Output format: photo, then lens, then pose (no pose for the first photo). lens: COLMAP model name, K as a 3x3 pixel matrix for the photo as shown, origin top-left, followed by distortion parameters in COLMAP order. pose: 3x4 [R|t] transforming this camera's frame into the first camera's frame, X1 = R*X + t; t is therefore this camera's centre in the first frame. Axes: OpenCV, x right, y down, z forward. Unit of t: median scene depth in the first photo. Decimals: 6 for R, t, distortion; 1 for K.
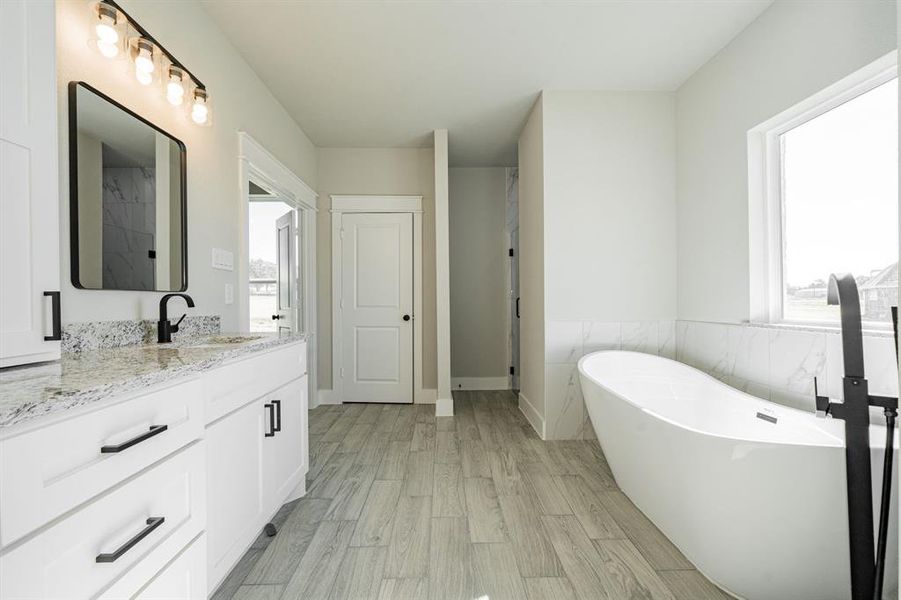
lens RADIAL K [[361.7, 0, 448.0], [0, 361.7, 301.8], [0, 0, 1]] dist [-0.000902, 0.000170]
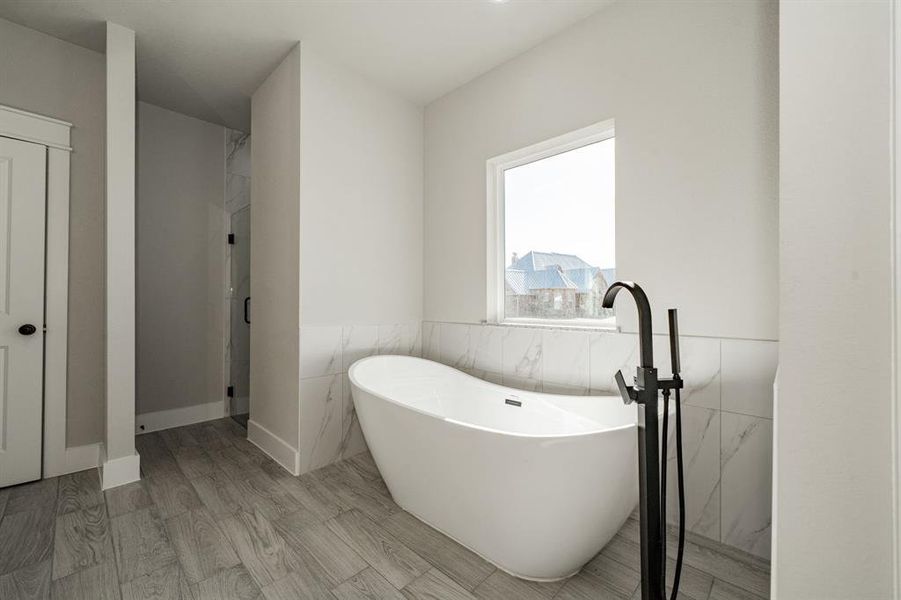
lens RADIAL K [[361.7, 0, 448.0], [0, 361.7, 301.8], [0, 0, 1]] dist [-0.000902, 0.000170]
pose [[0.705428, 0.011526, 0.708687, -0.071366], [-0.007927, 0.999934, -0.008371, 0.001109], [-0.708737, 0.000288, 0.705473, 0.198183]]
